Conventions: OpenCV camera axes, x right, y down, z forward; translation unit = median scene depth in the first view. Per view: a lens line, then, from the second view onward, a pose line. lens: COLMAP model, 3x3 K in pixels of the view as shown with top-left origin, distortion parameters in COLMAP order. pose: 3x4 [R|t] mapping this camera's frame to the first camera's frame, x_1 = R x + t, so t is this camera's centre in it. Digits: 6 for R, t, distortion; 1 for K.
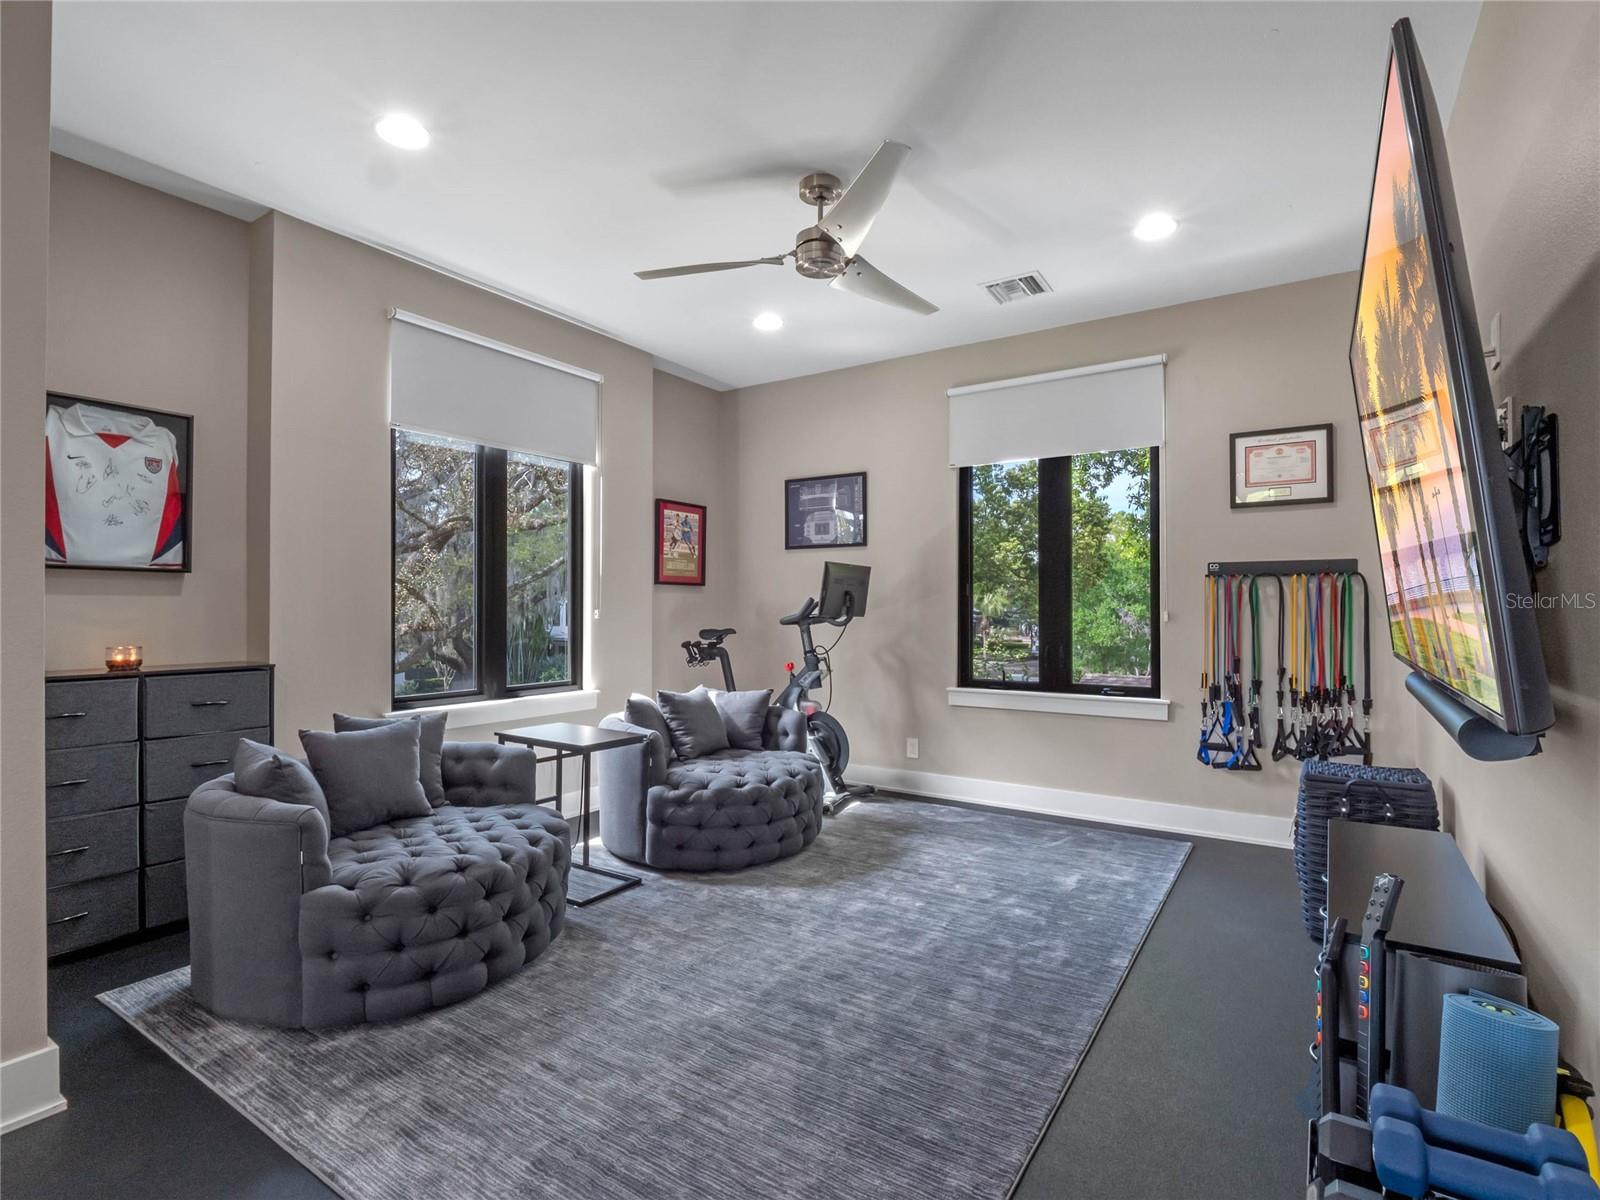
lens RADIAL K [[781.6, 0, 803.1], [0, 781.6, 592.6], [0, 0, 1]] dist [0.000634, -0.000356]
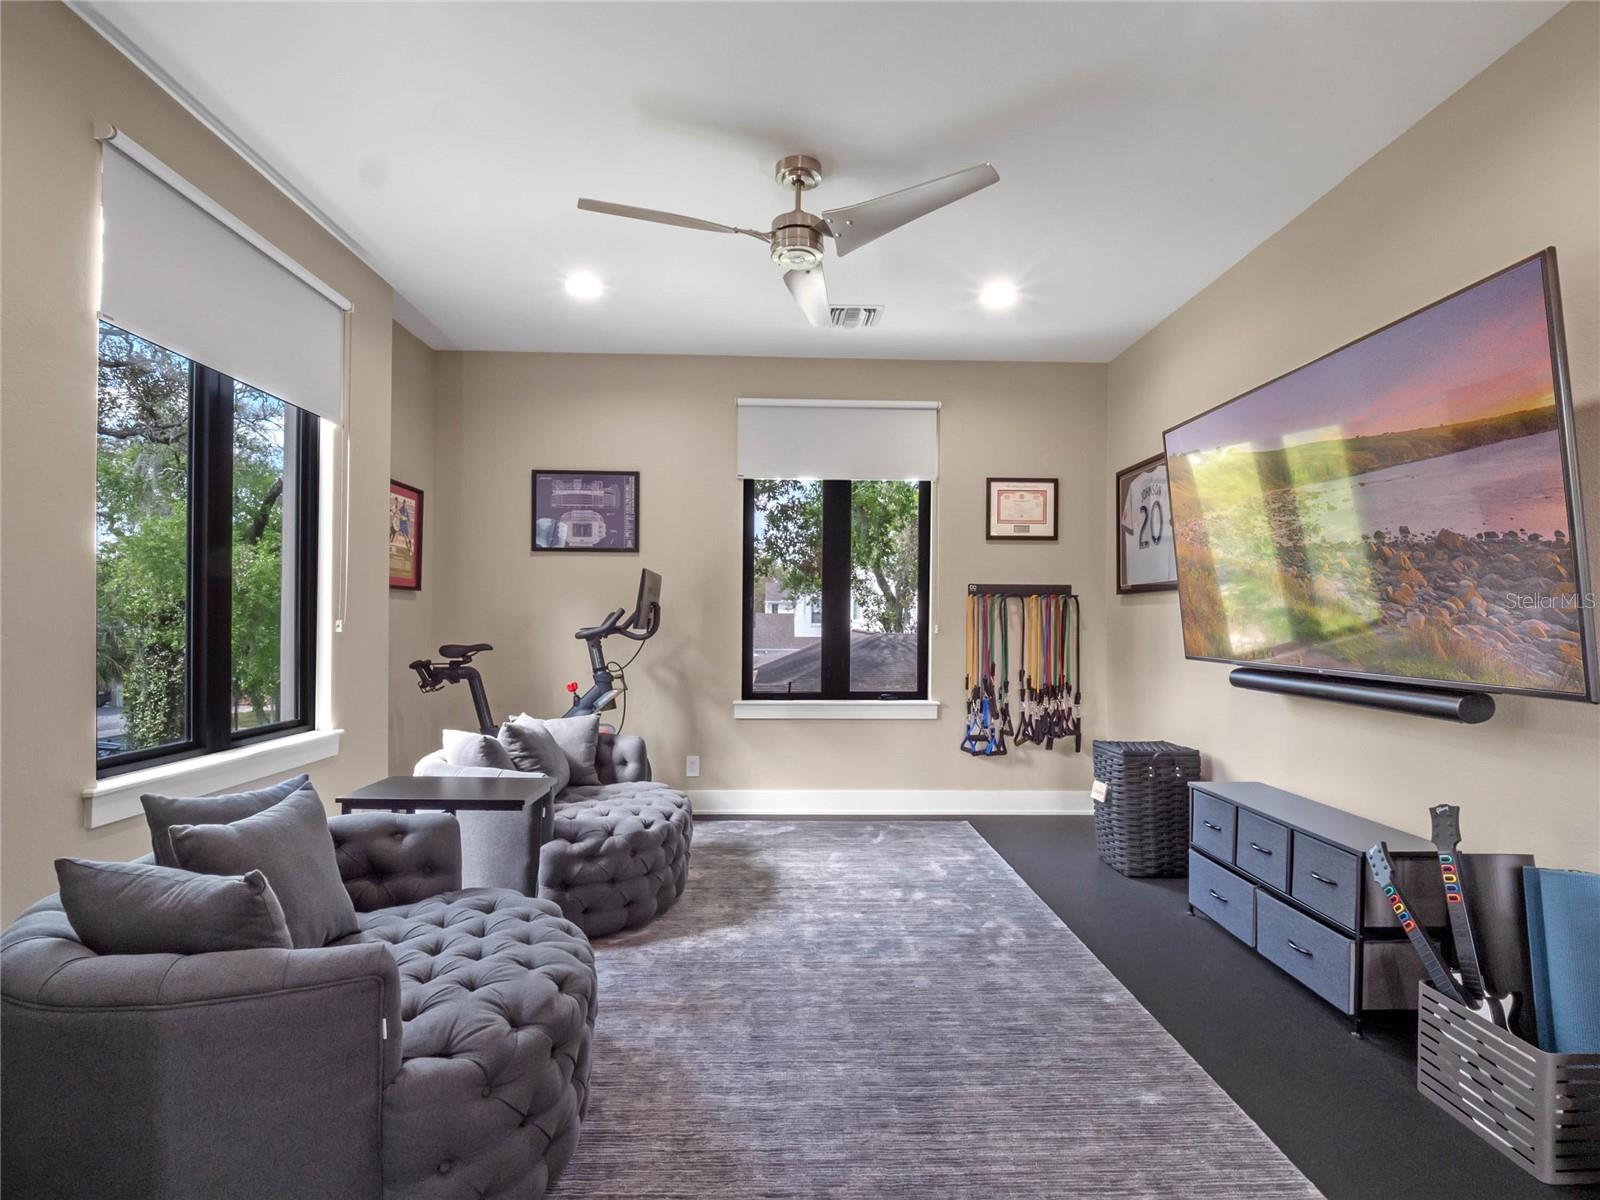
lens RADIAL K [[790.3, 0, 812.0], [0, 790.3, 612.1], [0, 0, 1]] dist [-0.002876, -0.002329]
pose [[0.817932, 0.011628, 0.575197, -0.378729], [-0.018043, 0.999822, 0.005445, 0.002325], [-0.575032, -0.014832, 0.817997, 0.160268]]
